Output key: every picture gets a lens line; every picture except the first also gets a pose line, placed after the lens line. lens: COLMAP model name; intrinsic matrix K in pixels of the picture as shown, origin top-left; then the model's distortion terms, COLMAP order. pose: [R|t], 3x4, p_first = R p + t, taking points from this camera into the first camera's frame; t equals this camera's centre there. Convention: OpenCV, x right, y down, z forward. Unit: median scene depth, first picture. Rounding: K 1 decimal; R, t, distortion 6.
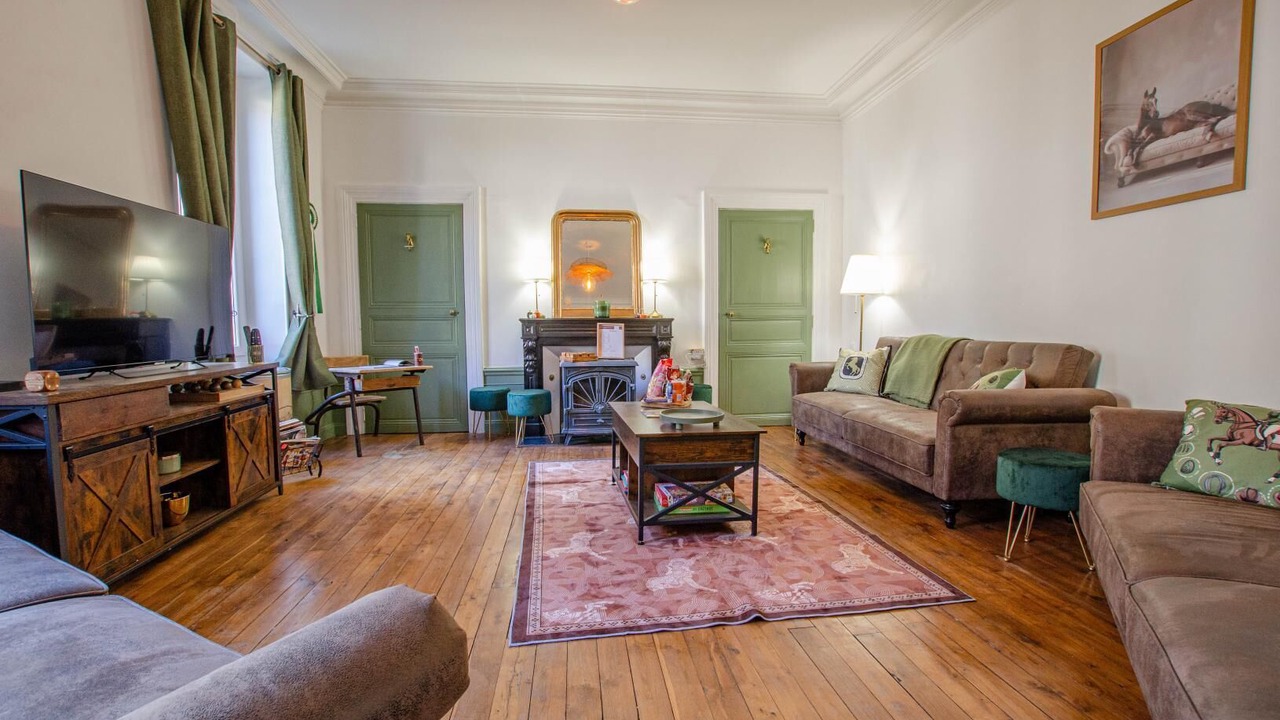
lens RADIAL K [[618.6, 0, 640.0], [0, 618.6, 360.0], [0, 0, 1]] dist [-0.018270, -0.000022]
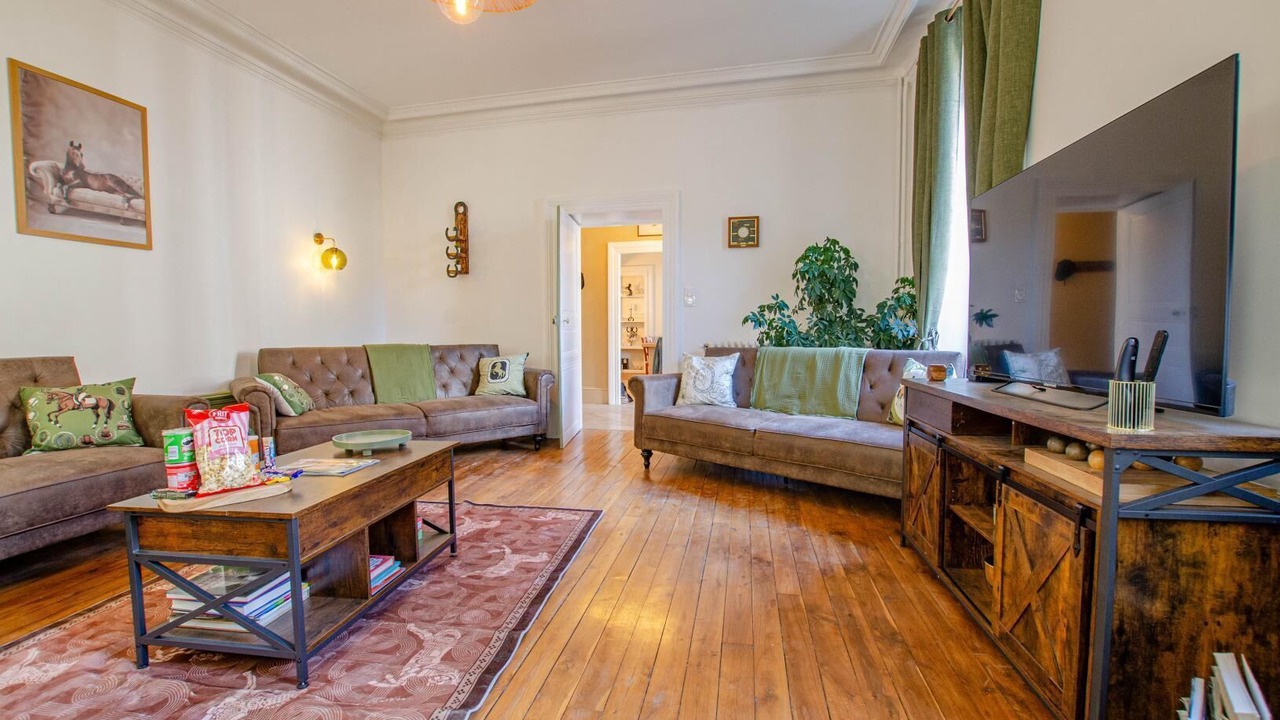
lens RADIAL K [[618.6, 0, 640.0], [0, 618.6, 360.0], [0, 0, 1]] dist [-0.018270, -0.000022]
pose [[-0.961604, -0.003870, 0.274414, -0.573947], [0.025266, 0.994406, 0.102562, -0.109637], [-0.273276, 0.105558, -0.956126, 1.892924]]
